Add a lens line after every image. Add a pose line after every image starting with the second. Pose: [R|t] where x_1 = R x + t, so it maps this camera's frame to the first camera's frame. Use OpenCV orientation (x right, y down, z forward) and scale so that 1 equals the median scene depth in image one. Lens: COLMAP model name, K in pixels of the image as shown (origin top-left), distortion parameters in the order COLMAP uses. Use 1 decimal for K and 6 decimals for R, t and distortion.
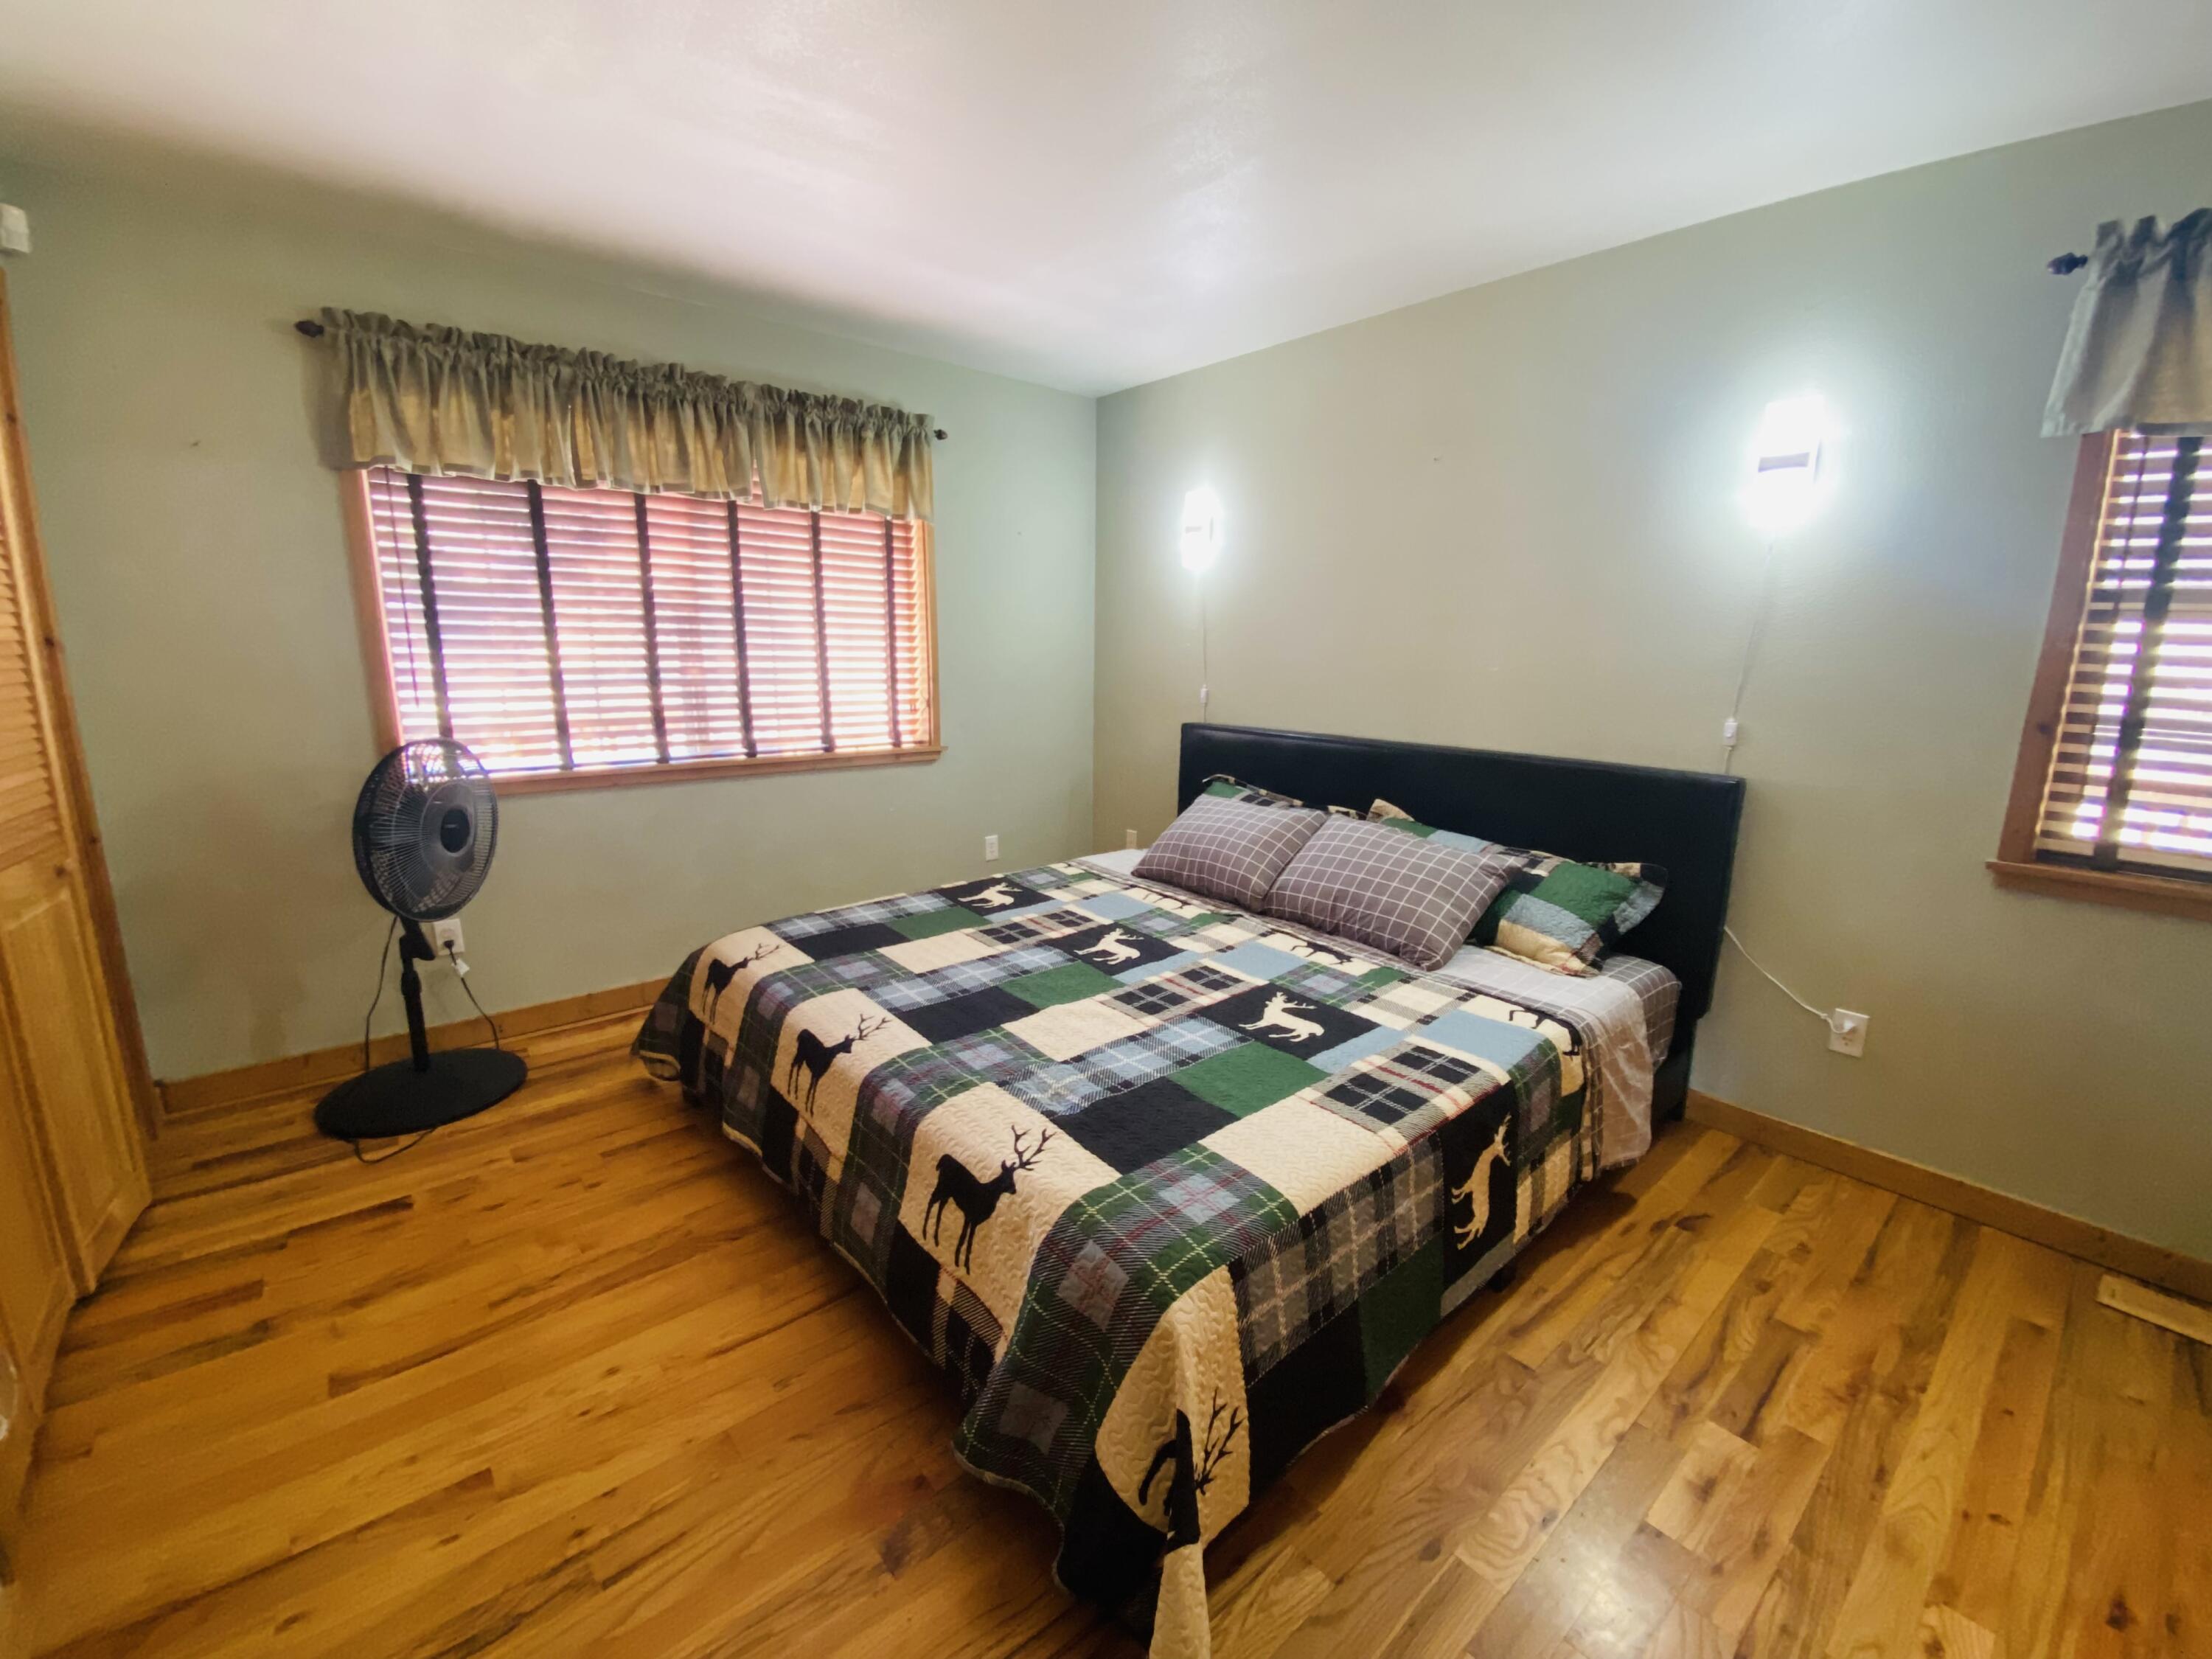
lens RADIAL K [[898.5, 0, 1100.0], [0, 898.5, 825.0], [0, 0, 1]] dist [0.019203, -0.018959]
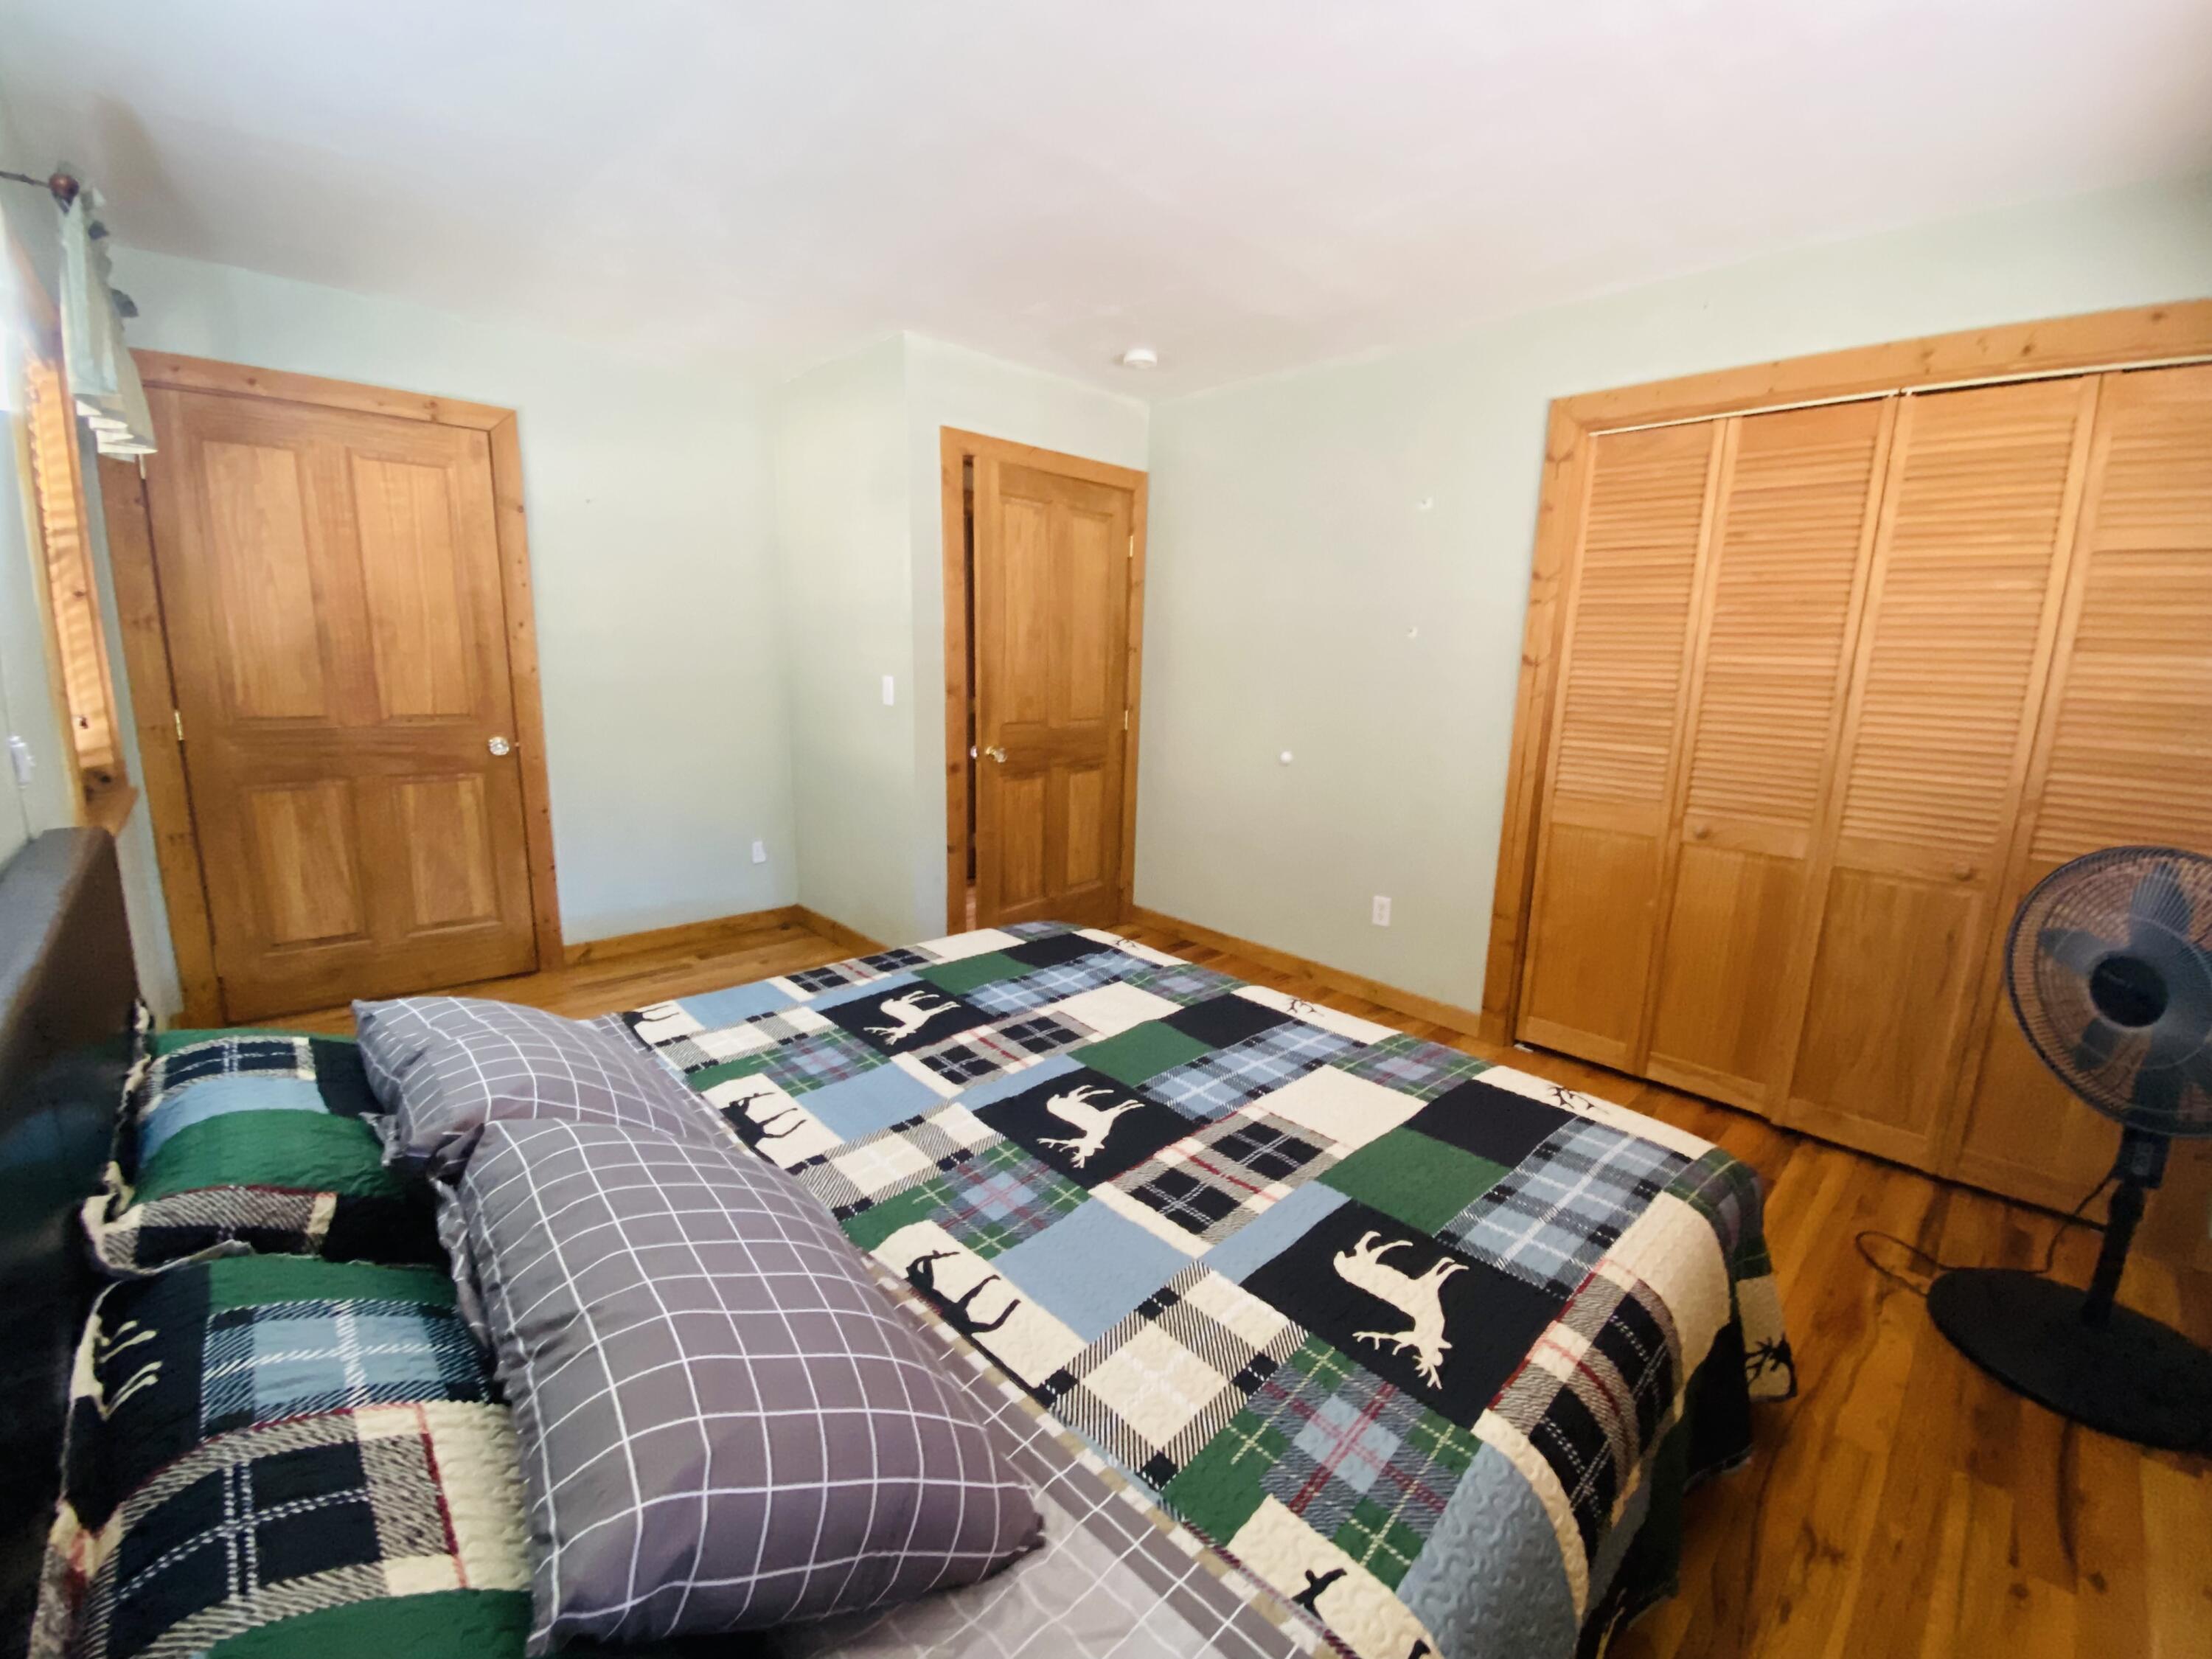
lens RADIAL K [[898.5, 0, 1102.3], [0, 898.5, 822.8], [0, 0, 1]] dist [0.019203, -0.018959]
pose [[-0.997133, -0.034373, -0.067414, 0.059170], [-0.056906, 0.927837, 0.368619, -0.324941], [0.049879, 0.371399, -0.927133, 1.657243]]
